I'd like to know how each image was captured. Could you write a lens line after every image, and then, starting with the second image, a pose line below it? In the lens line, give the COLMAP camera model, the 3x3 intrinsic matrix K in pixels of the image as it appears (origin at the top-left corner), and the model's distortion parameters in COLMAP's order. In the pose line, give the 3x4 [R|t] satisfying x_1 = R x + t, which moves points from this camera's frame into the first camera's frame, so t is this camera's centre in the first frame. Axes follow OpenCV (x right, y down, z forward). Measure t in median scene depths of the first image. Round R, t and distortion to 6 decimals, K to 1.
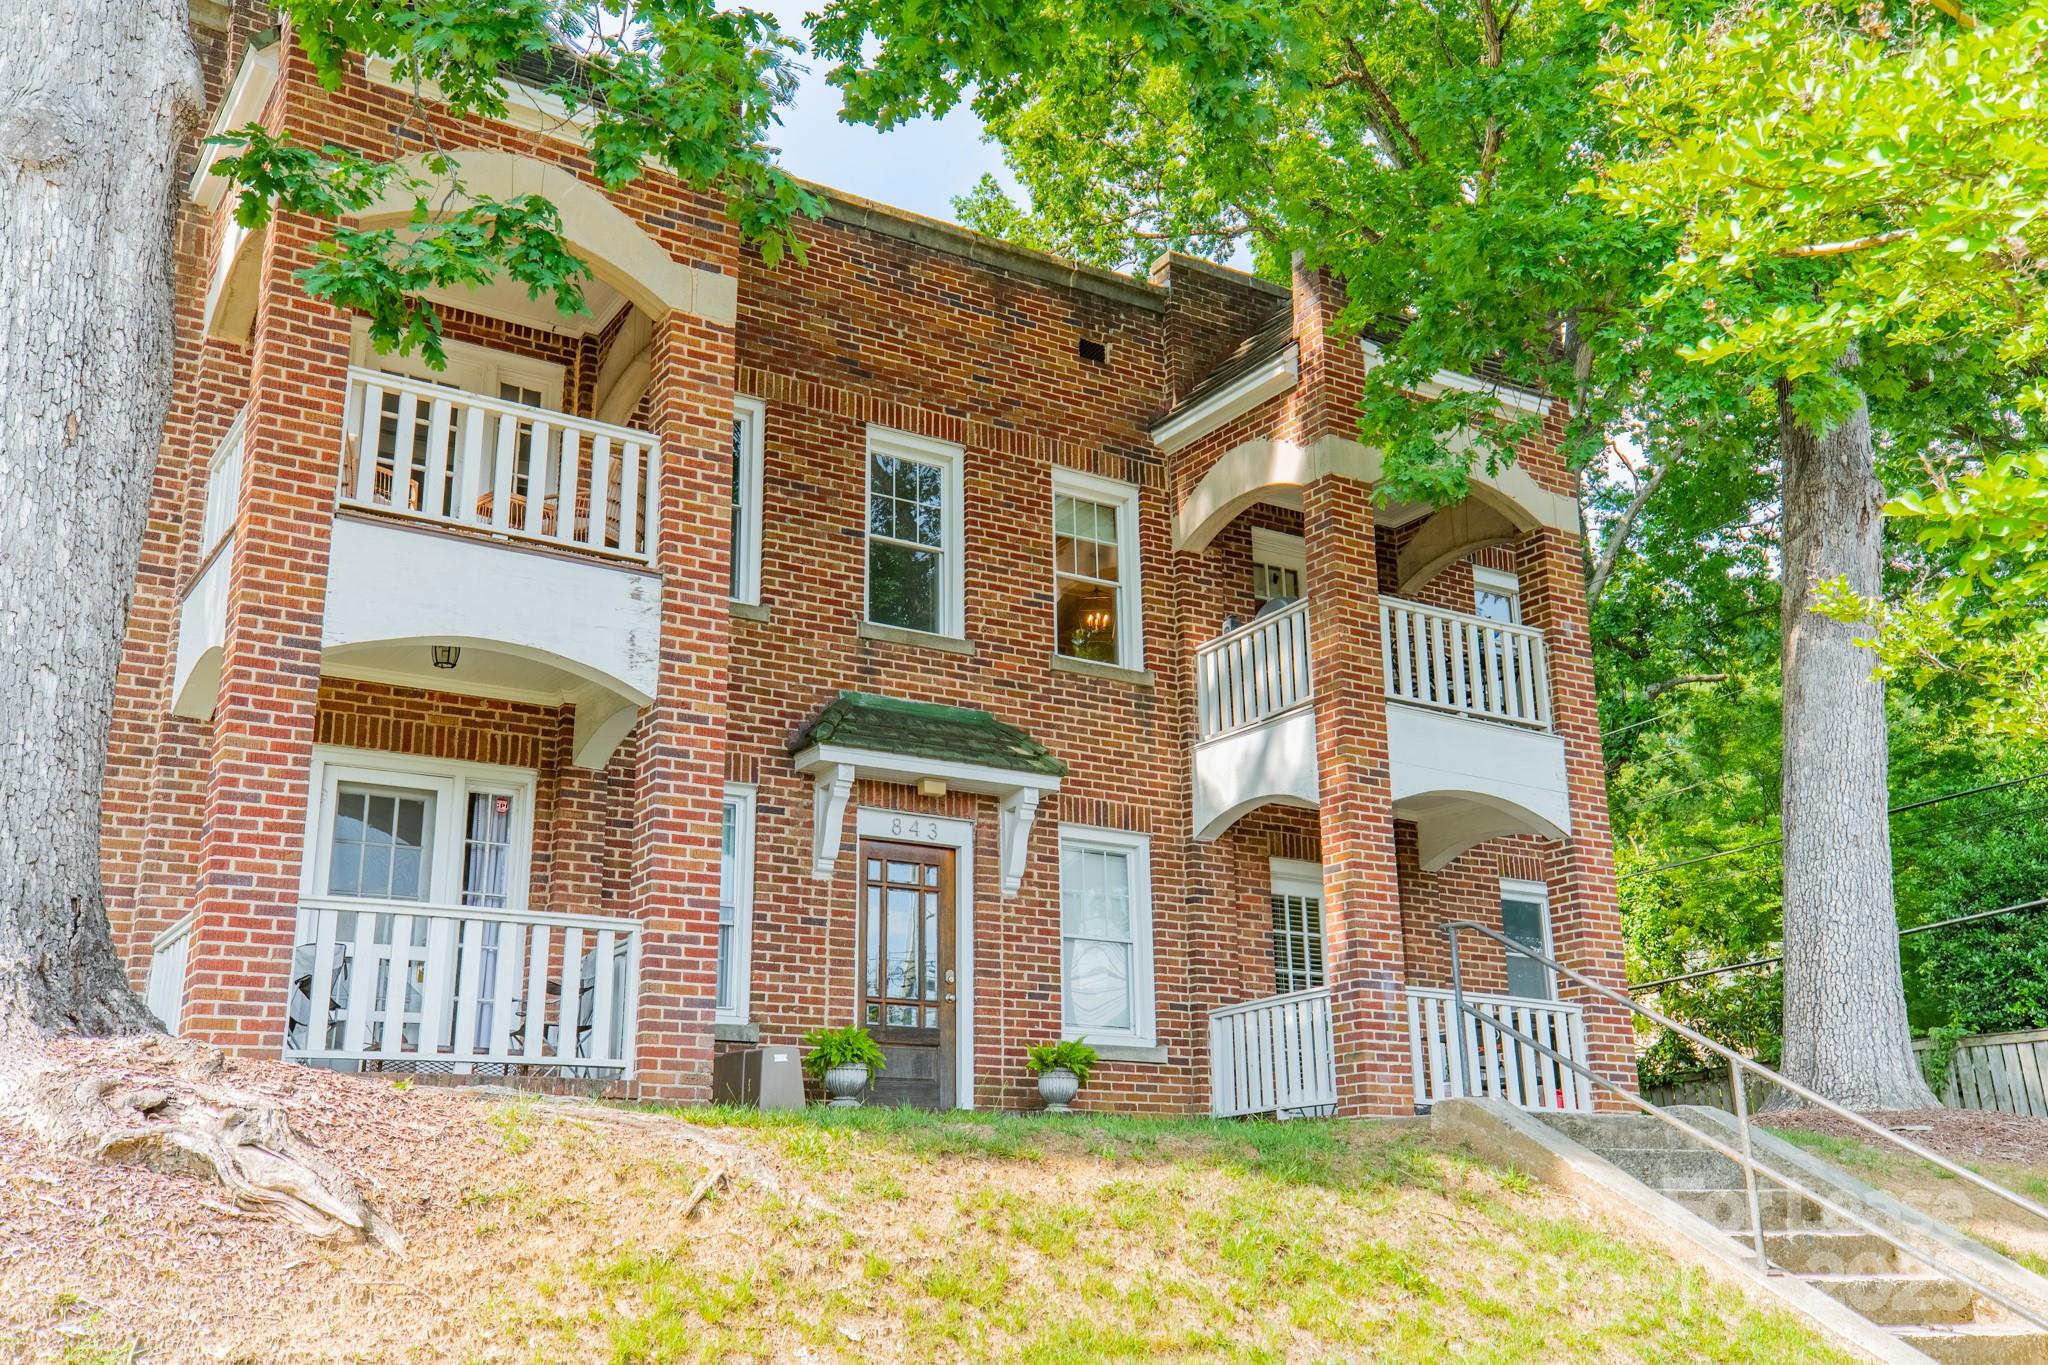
lens RADIAL K [[1821.2, 0, 1018.4], [0, 1821.2, 683.4], [0, 0, 1]] dist [0.081196, 0.006188]
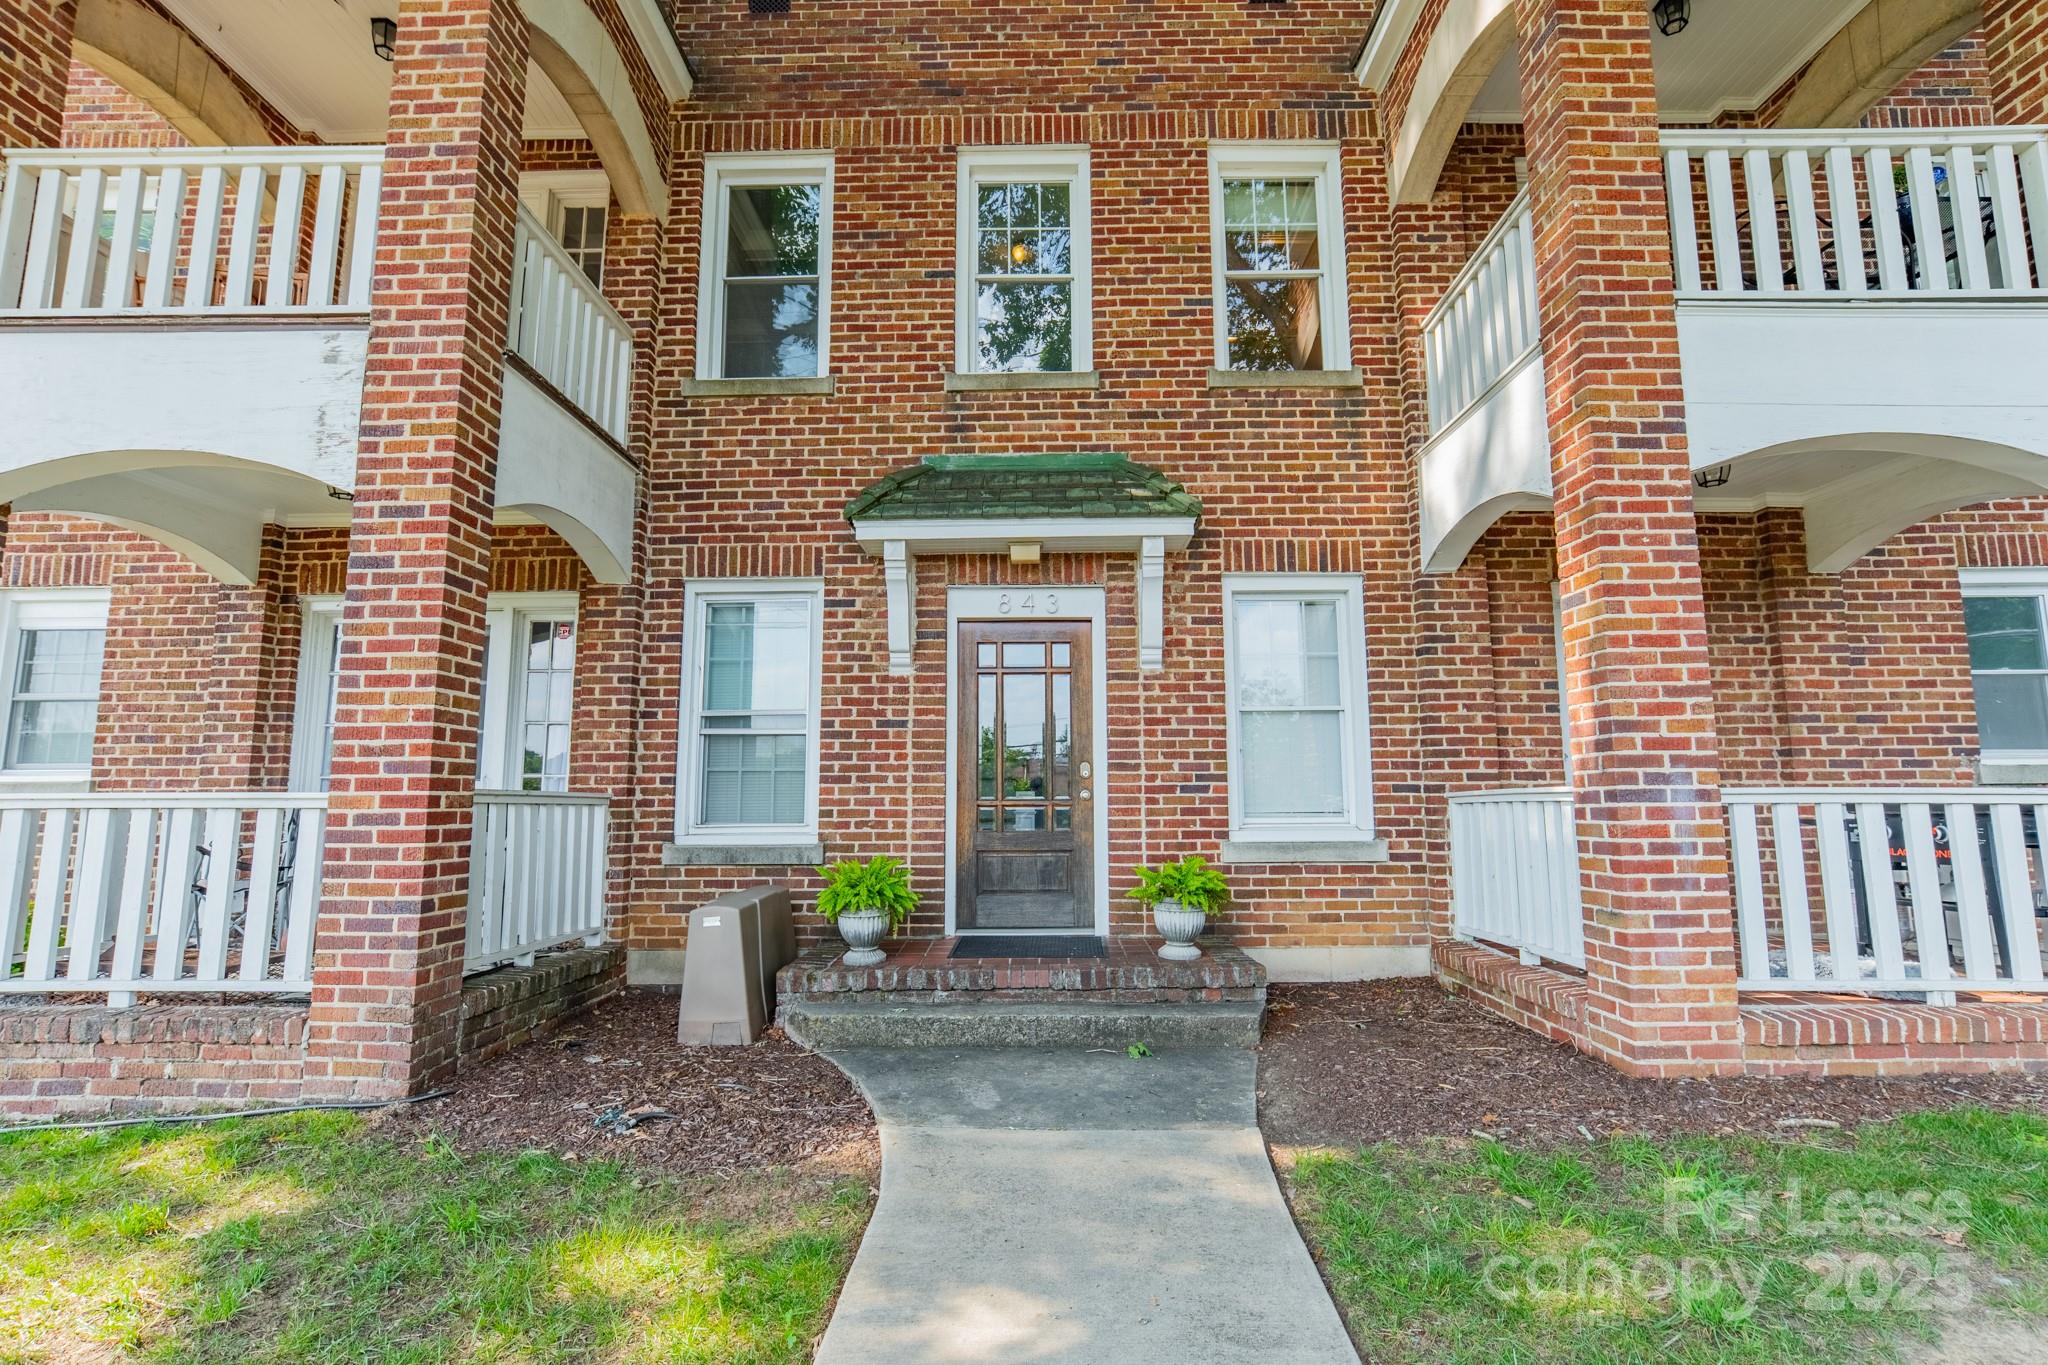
lens RADIAL K [[936.5, 0, 1031.8], [0, 936.5, 680.4], [0, 0, 1]] dist [-0.018569, 0.002117]
pose [[0.849735, -0.062007, -0.523550, 0.172290], [0.151557, 0.979872, 0.129928, 0.057954], [0.504956, -0.189752, 0.842030, 0.619867]]
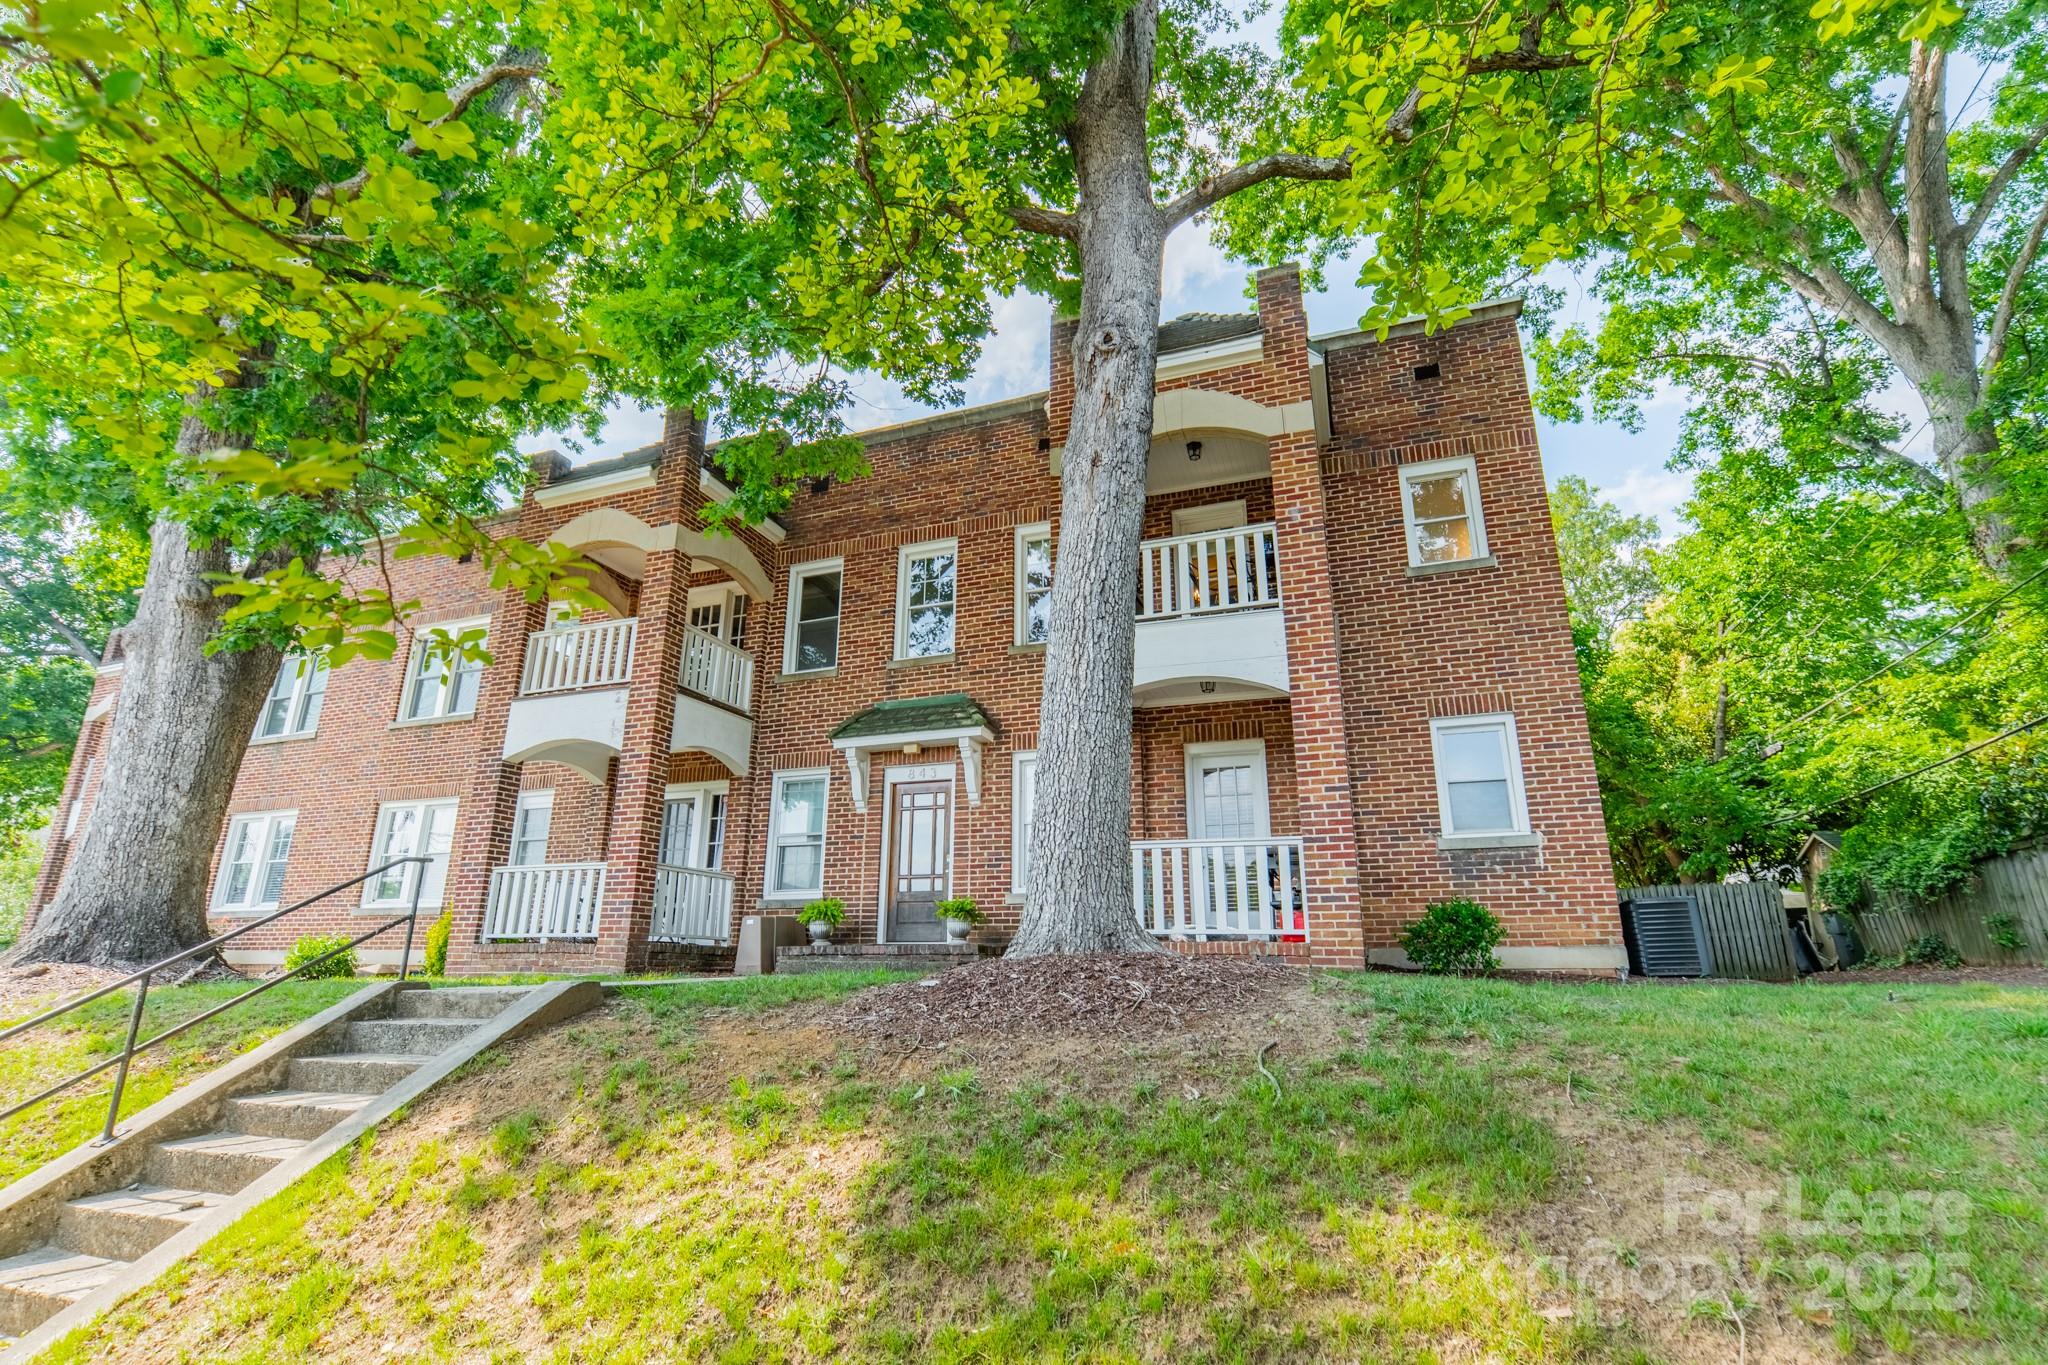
lens RADIAL K [[936.5, 0, 1026.7], [0, 936.5, 678.5], [0, 0, 1]] dist [-0.018569, 0.002117]
pose [[0.621980, -0.217779, -0.752139, 0.668284], [0.219783, 0.970487, -0.099251, 0.101252], [0.751555, -0.103575, 0.651488, 0.516084]]
